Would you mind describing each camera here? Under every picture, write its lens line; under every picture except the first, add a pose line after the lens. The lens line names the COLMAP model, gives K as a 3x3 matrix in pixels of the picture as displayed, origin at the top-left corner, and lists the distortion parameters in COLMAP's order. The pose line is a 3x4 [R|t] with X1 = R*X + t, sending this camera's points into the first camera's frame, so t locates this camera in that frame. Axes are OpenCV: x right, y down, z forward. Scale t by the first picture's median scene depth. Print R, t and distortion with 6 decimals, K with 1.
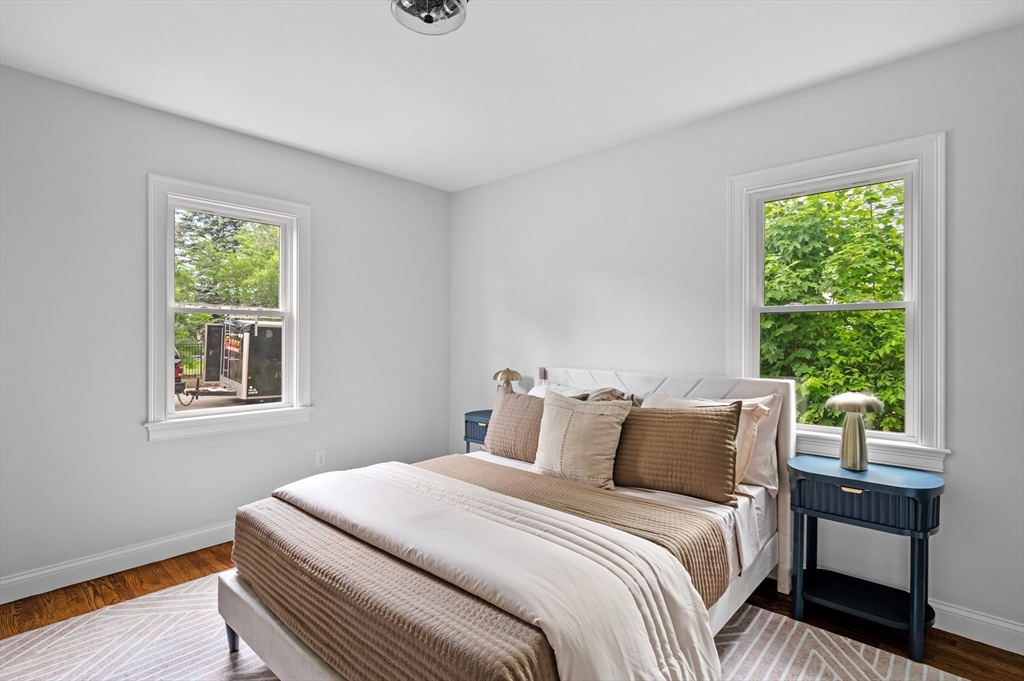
lens RADIAL K [[492.3, 0, 514.2], [0, 492.3, 341.6], [0, 0, 1]] dist [0.001727, 0.000114]
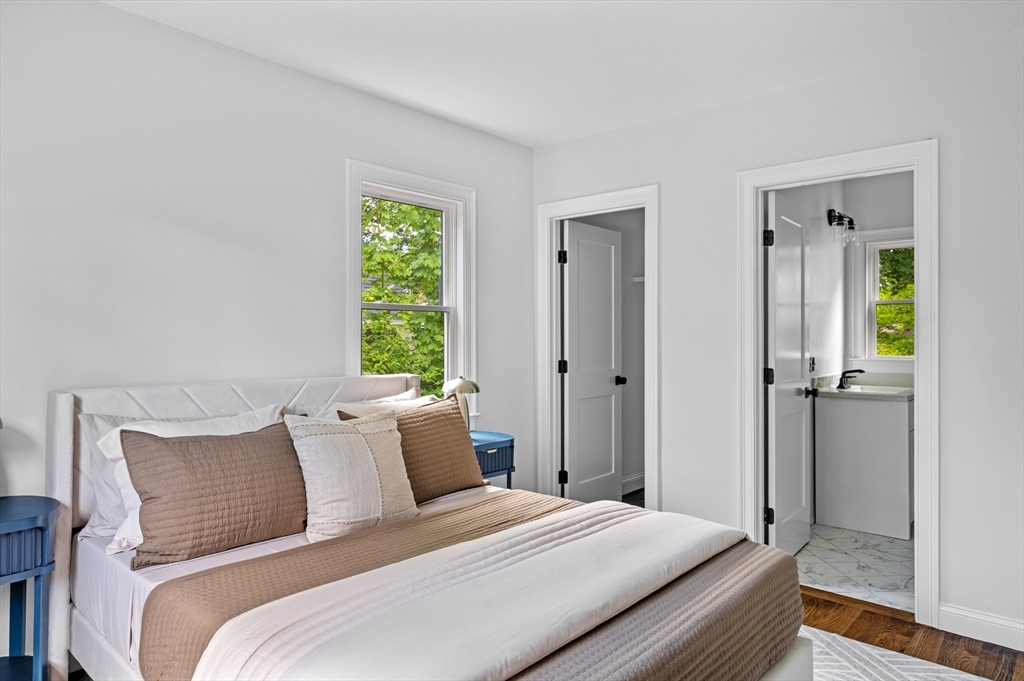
lens RADIAL K [[634.4, 0, 513.6], [0, 634.4, 335.0], [0, 0, 1]] dist [-0.002827, -0.000216]
pose [[0.005125, -0.006449, 0.999966, -1.156749], [-0.000618, 0.999979, 0.006453, -0.026230], [-0.999987, -0.000651, 0.005120, 1.045295]]
